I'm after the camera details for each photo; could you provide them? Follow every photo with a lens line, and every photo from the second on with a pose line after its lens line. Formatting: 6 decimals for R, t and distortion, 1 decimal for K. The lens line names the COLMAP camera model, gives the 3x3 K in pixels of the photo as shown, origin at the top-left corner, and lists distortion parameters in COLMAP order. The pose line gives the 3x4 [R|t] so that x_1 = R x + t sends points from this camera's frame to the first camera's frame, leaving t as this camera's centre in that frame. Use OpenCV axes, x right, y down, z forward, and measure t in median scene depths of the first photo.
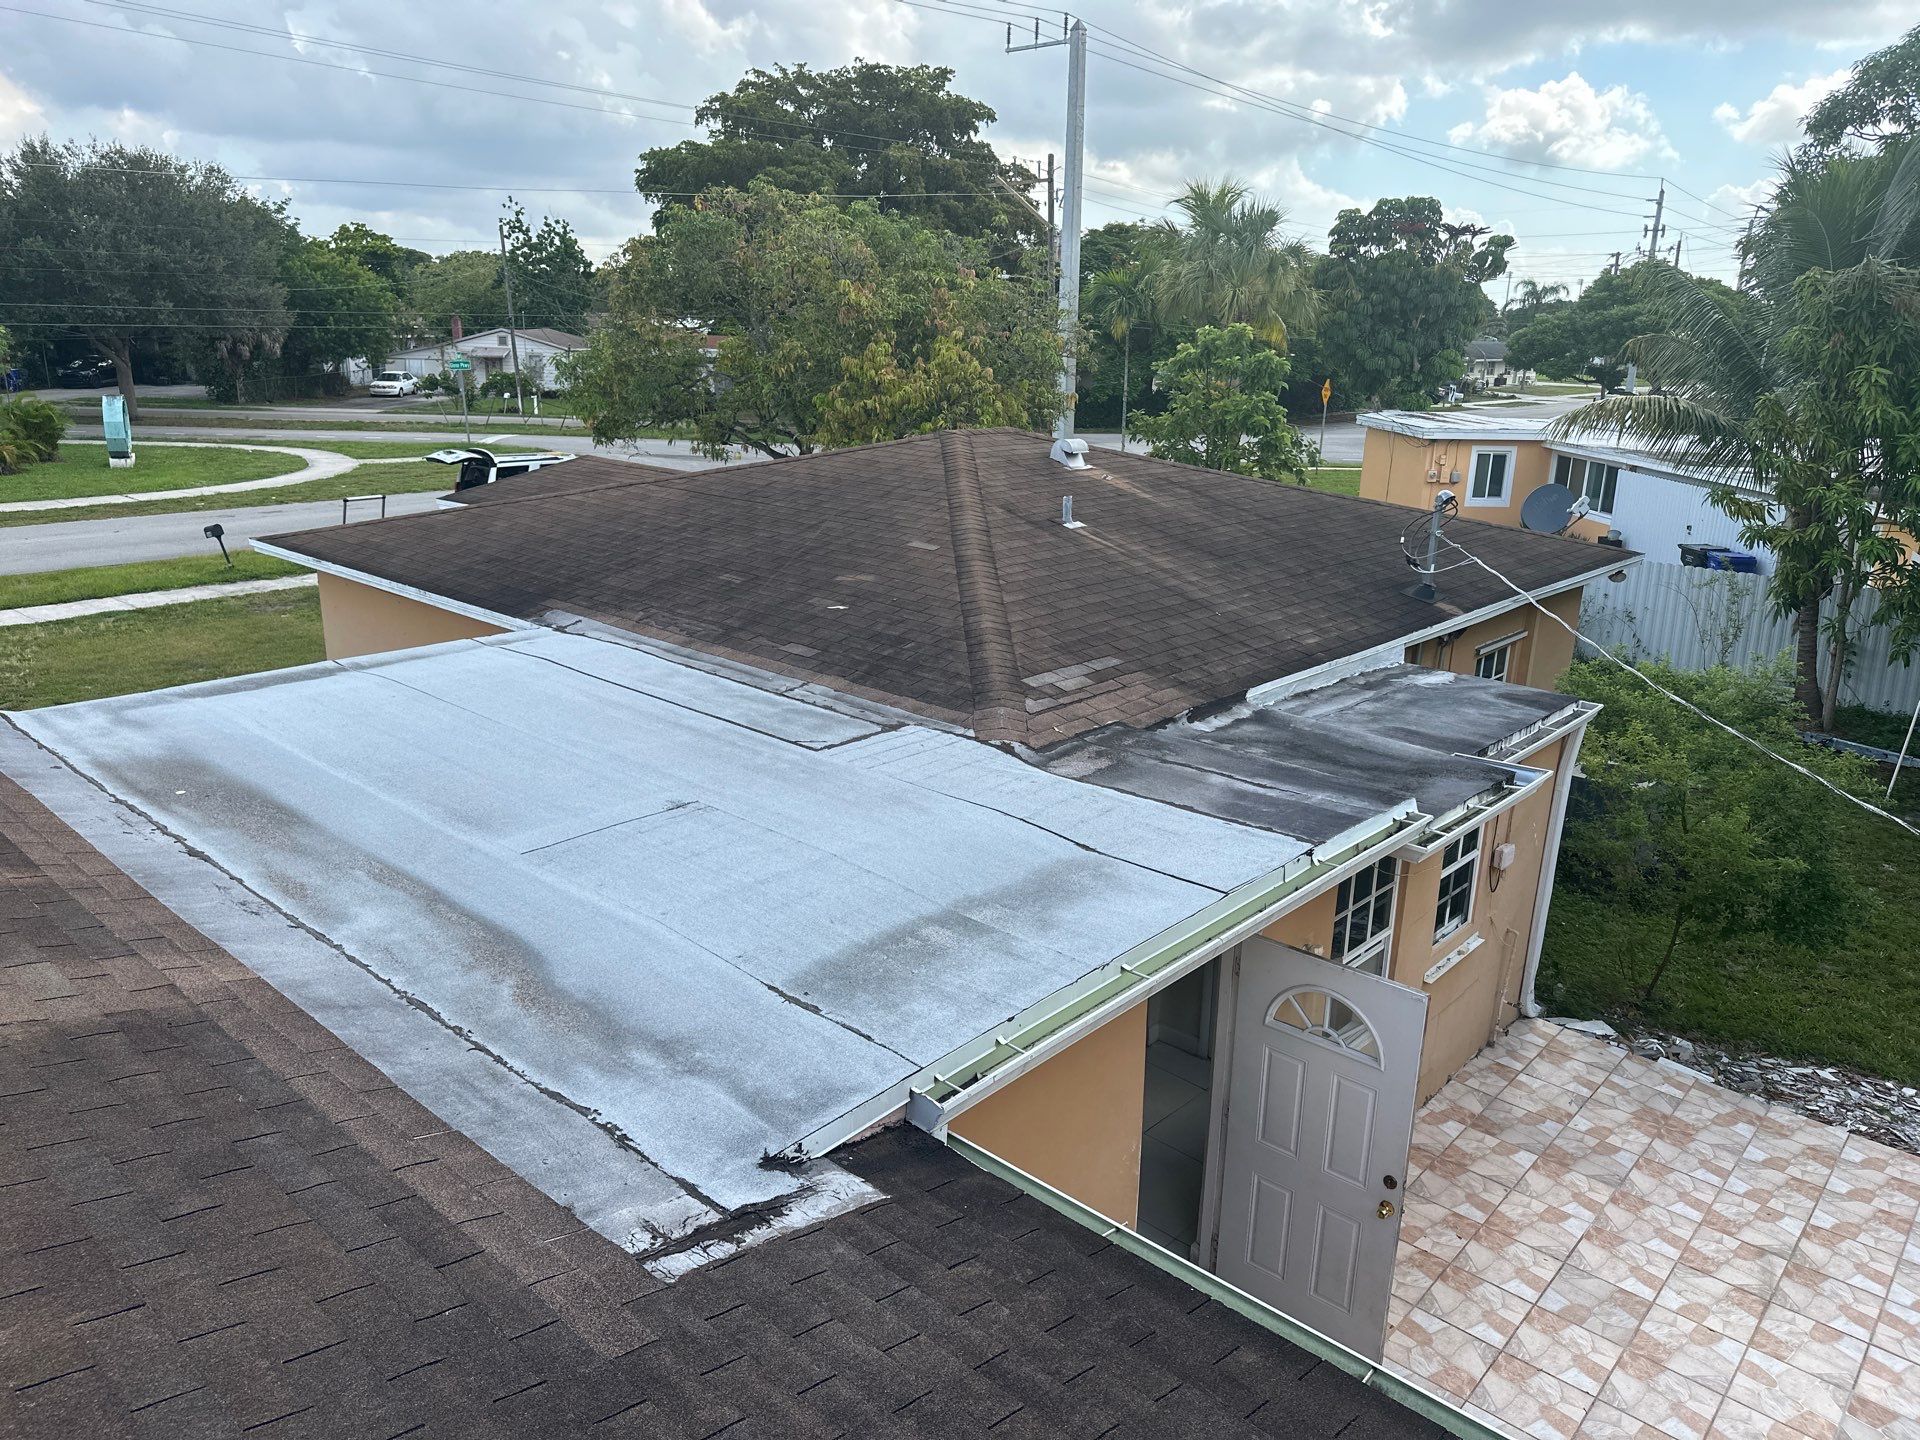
lens RADIAL K [[1323.6, 0, 960.0], [0, 1323.6, 720.0], [0, 0, 1]] dist [0.117343, -0.129069]
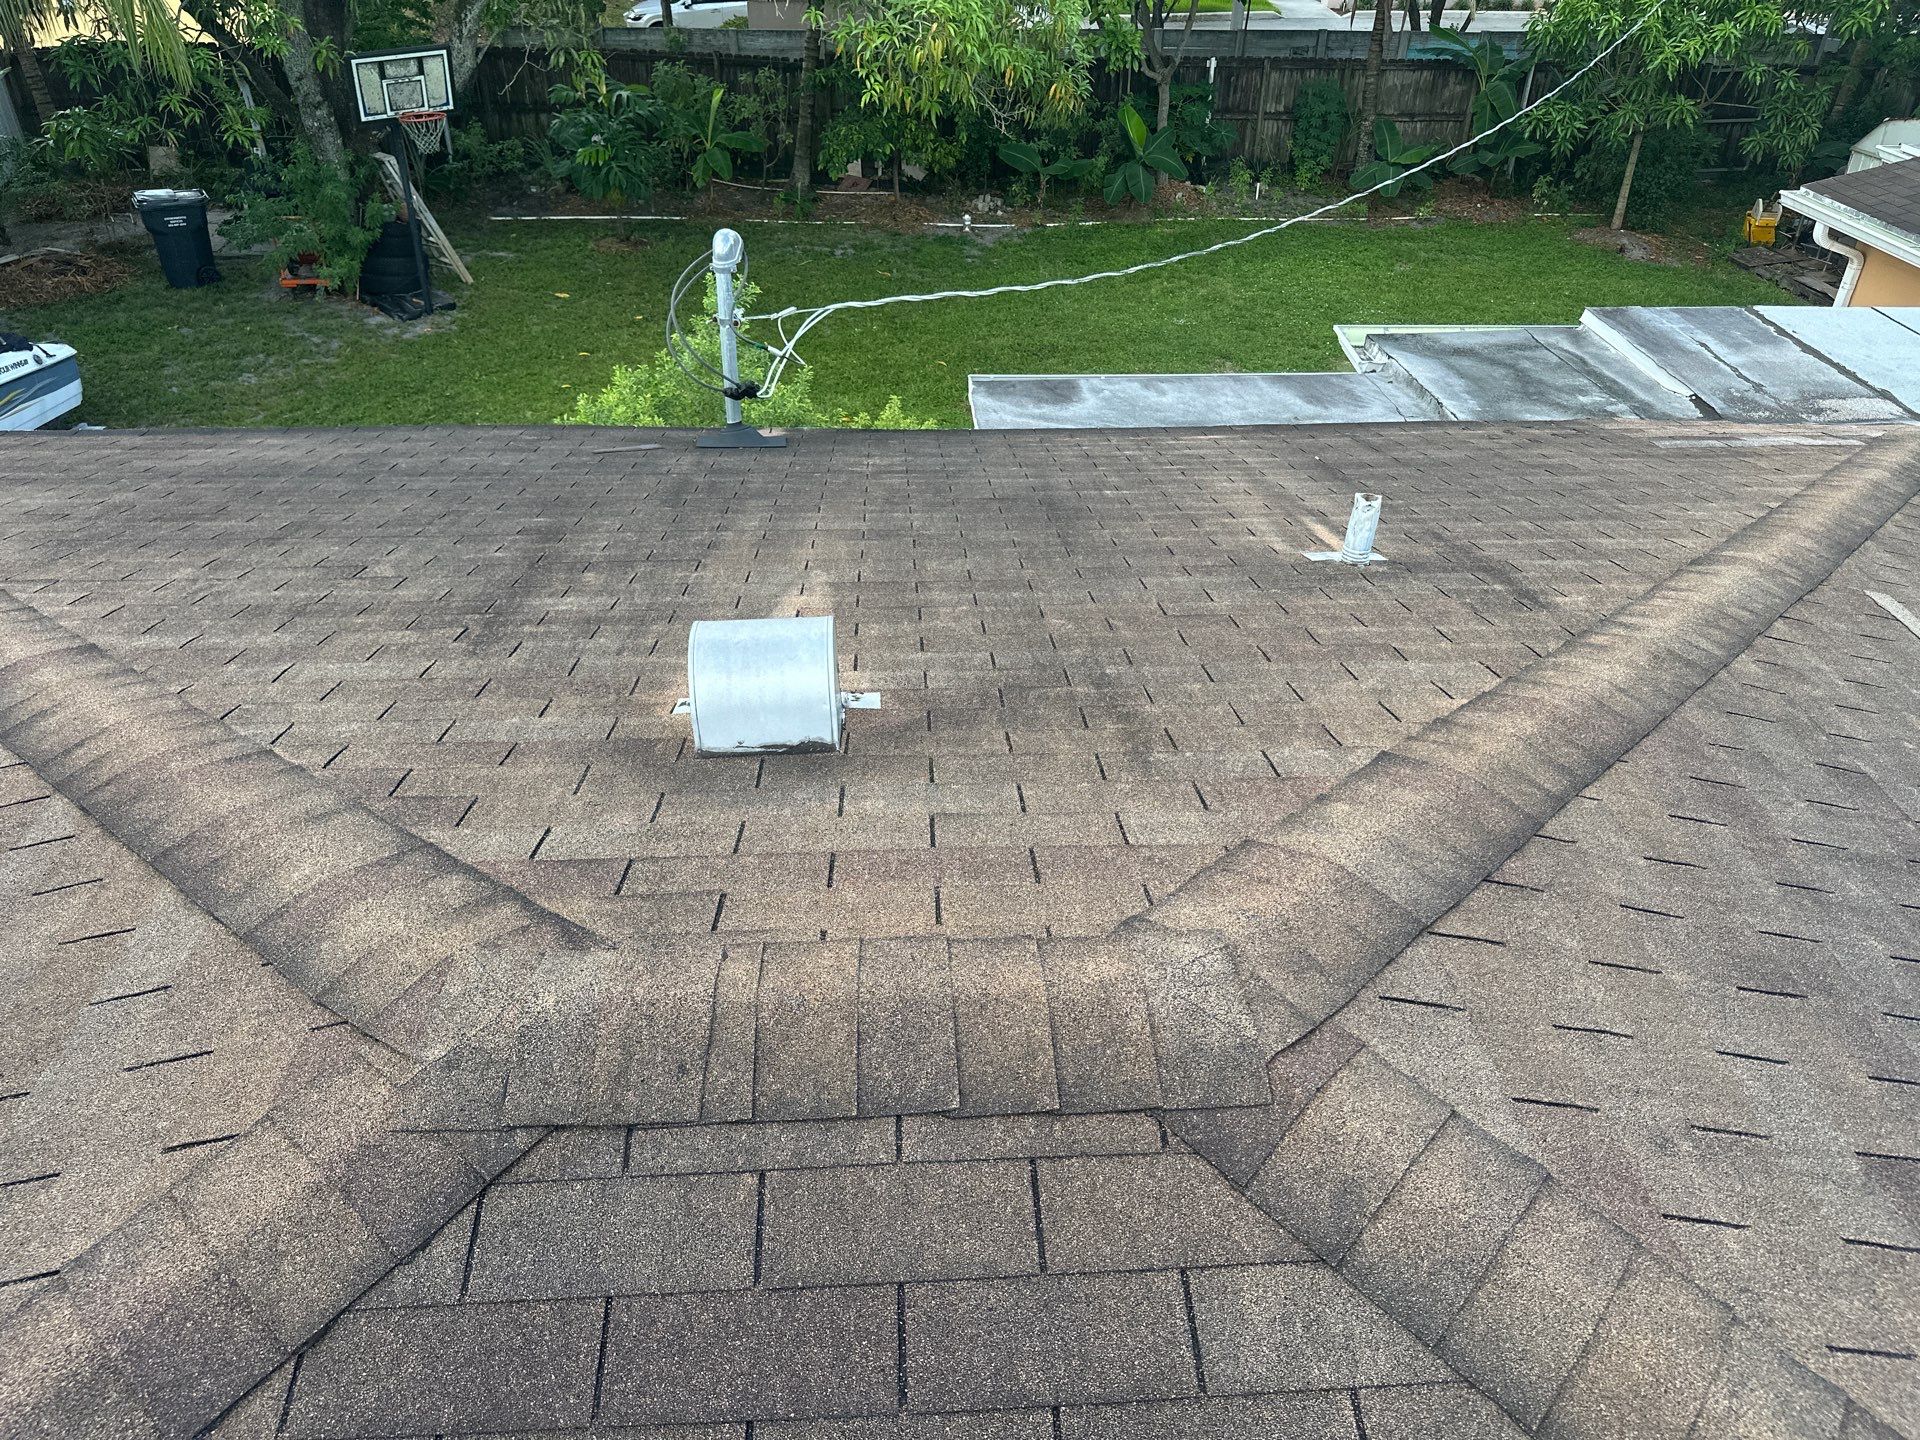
lens RADIAL K [[1370.2, 0, 979.8], [0, 1370.2, 716.0], [0, 0, 1]] dist [0.018267, -0.027453]
pose [[-0.713785, -0.420595, 0.560010, -0.093676], [0.167803, 0.673605, 0.719790, -0.579268], [-0.679966, 0.607747, -0.410232, 1.821862]]
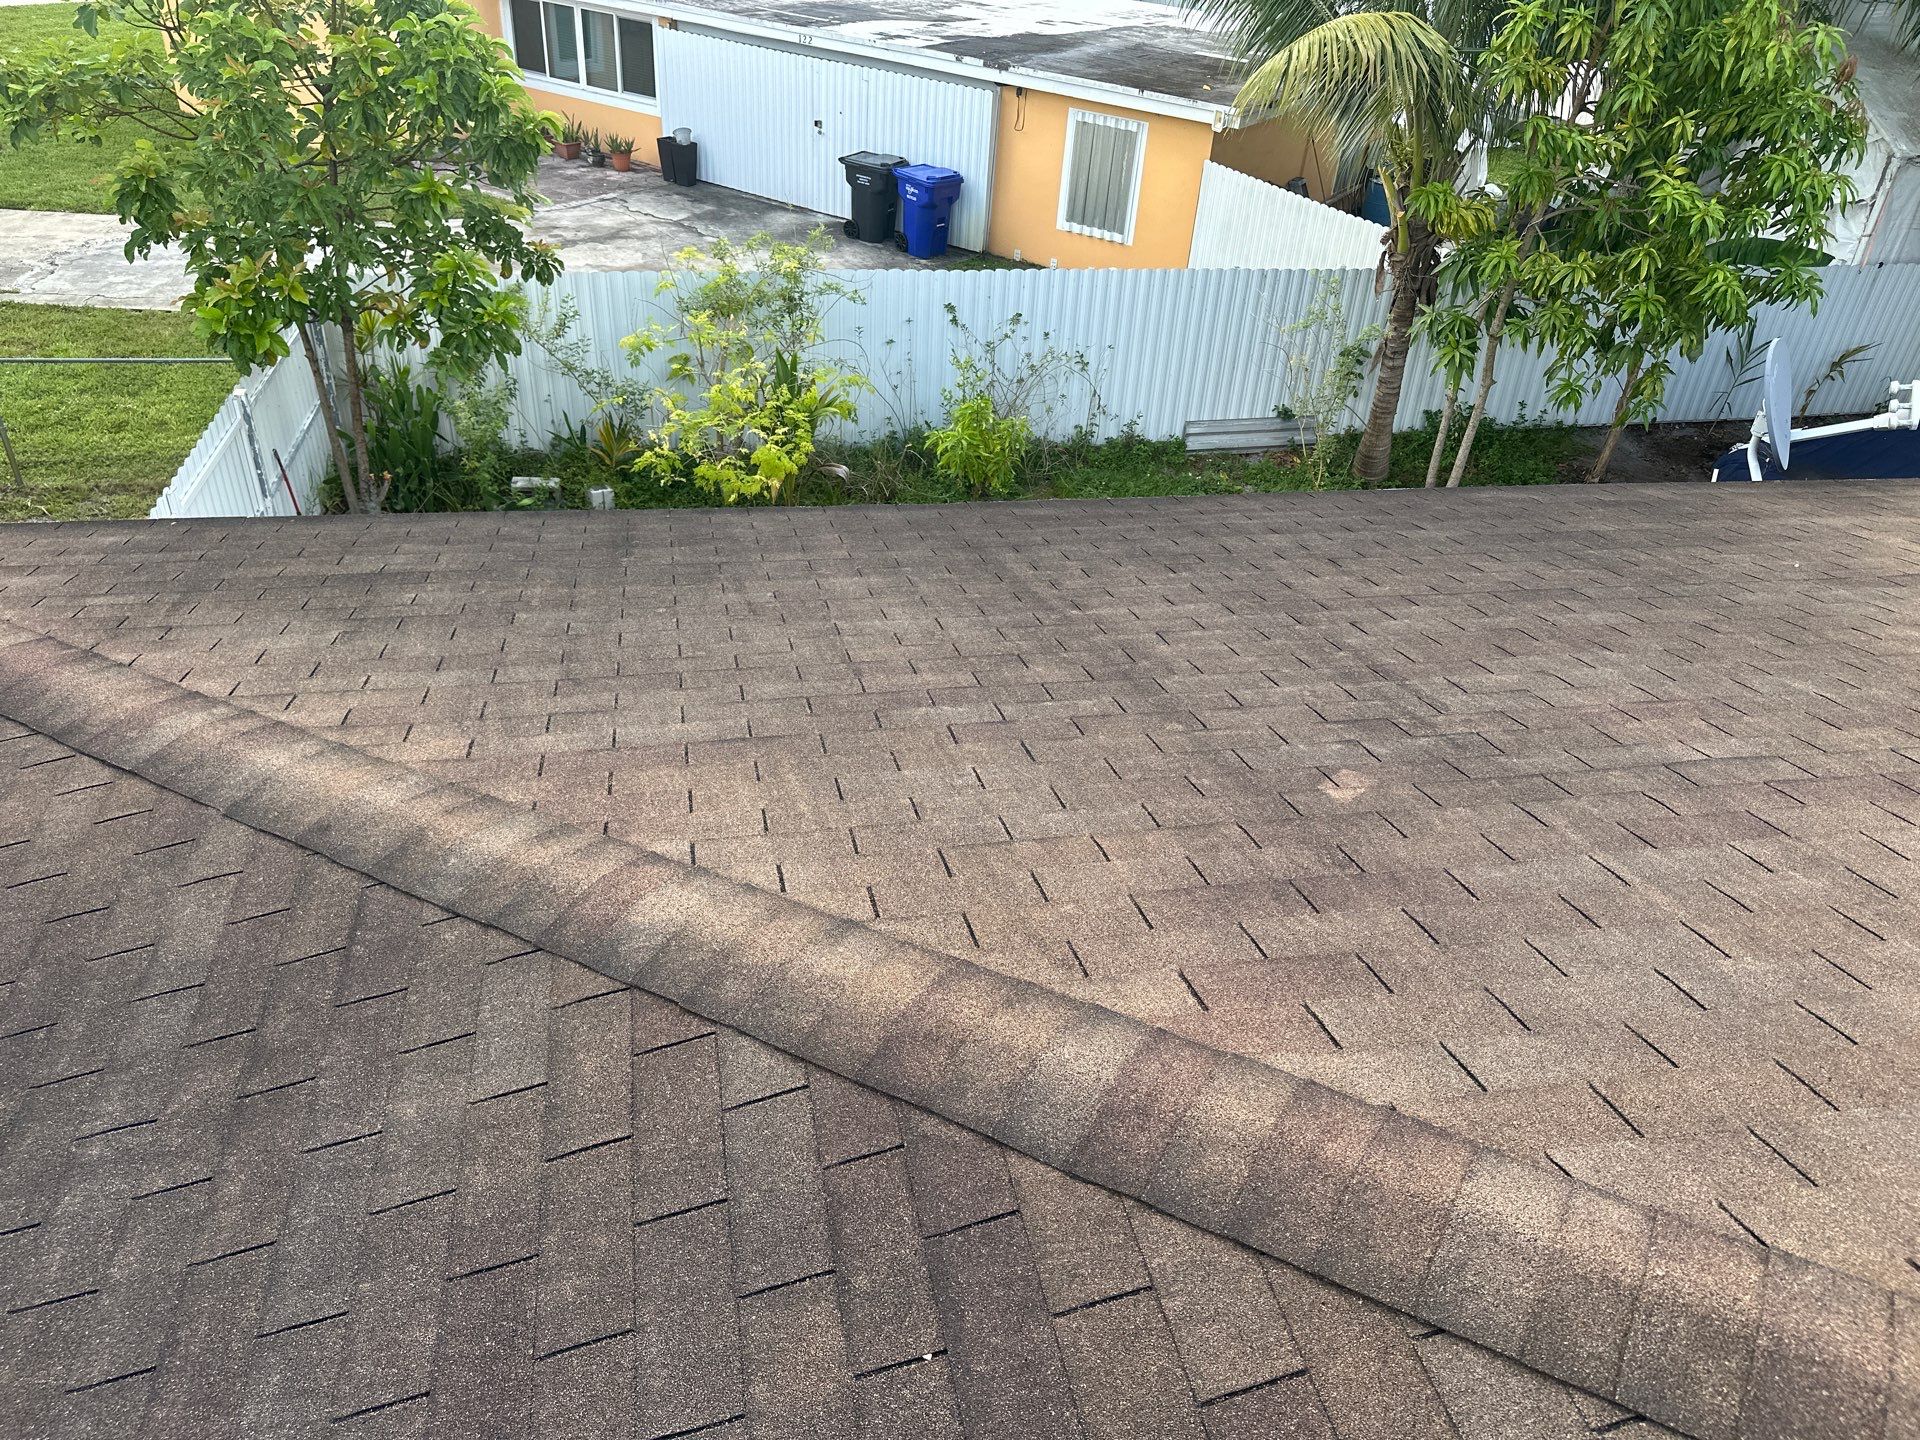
lens RADIAL K [[1347.7, 0, 968.8], [0, 1347.7, 720.0], [0, 0, 1]] dist [0.044081, -0.054367]
pose [[0.580855, -0.442154, 0.683452, -0.101207], [0.175994, 0.887971, 0.424892, -0.588314], [-0.794754, -0.126517, 0.593599, 1.859998]]
